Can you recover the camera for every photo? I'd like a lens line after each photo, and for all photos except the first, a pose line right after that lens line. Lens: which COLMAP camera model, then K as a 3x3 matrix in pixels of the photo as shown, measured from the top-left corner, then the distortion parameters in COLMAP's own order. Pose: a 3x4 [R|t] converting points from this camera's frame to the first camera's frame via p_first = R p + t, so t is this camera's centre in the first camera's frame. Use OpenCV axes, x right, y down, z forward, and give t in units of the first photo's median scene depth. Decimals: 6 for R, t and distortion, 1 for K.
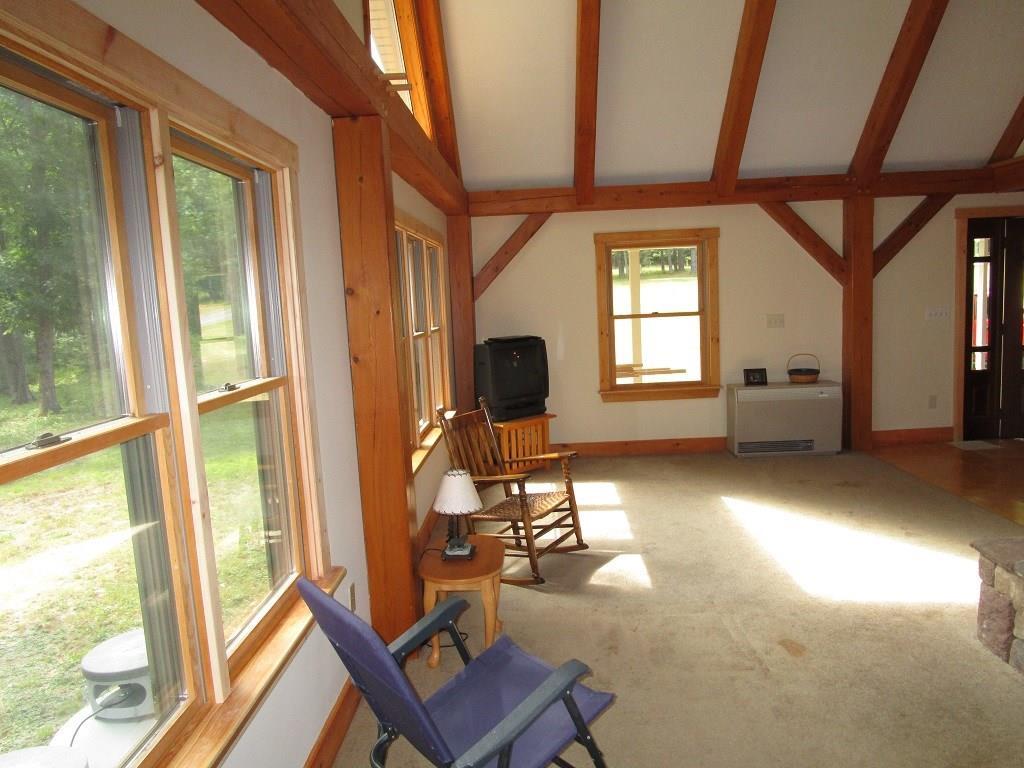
lens RADIAL K [[719.4, 0, 505.2], [0, 719.4, 387.5], [0, 0, 1]] dist [-0.039354, 0.006666]
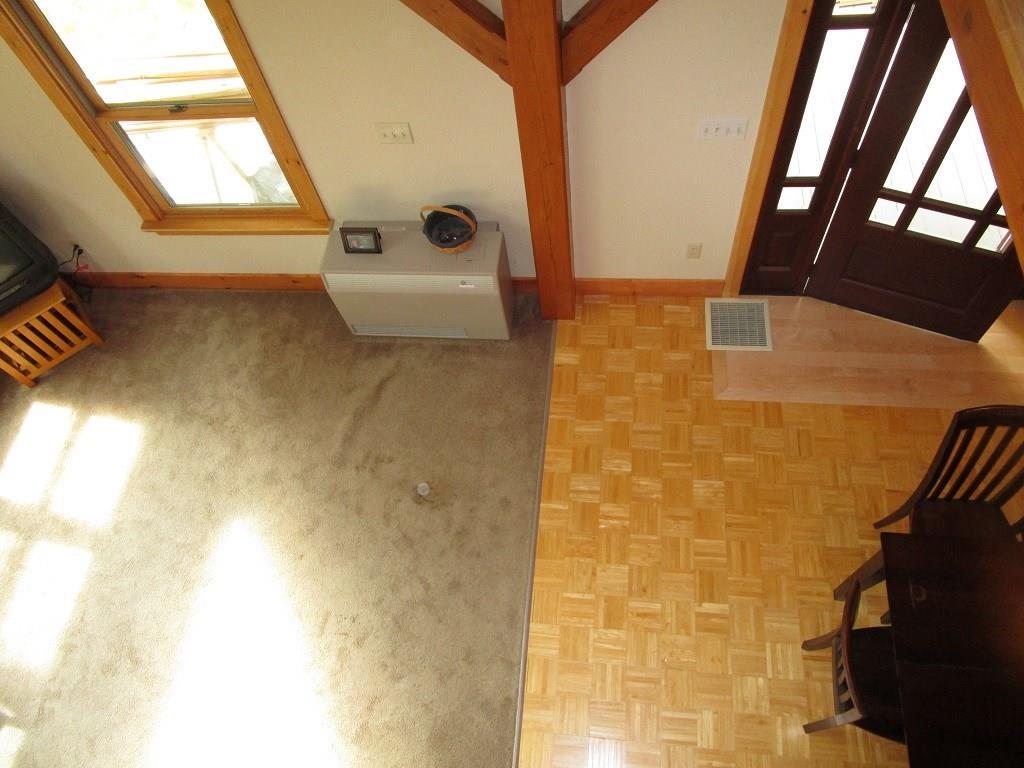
lens RADIAL K [[719.4, 0, 505.2], [0, 719.4, 387.5], [0, 0, 1]] dist [-0.039354, 0.006666]
pose [[0.996085, 0.020547, -0.085983, 0.505748], [0.057344, 0.590062, 0.805319, -0.388878], [0.067282, -0.807097, 0.586573, 0.565957]]
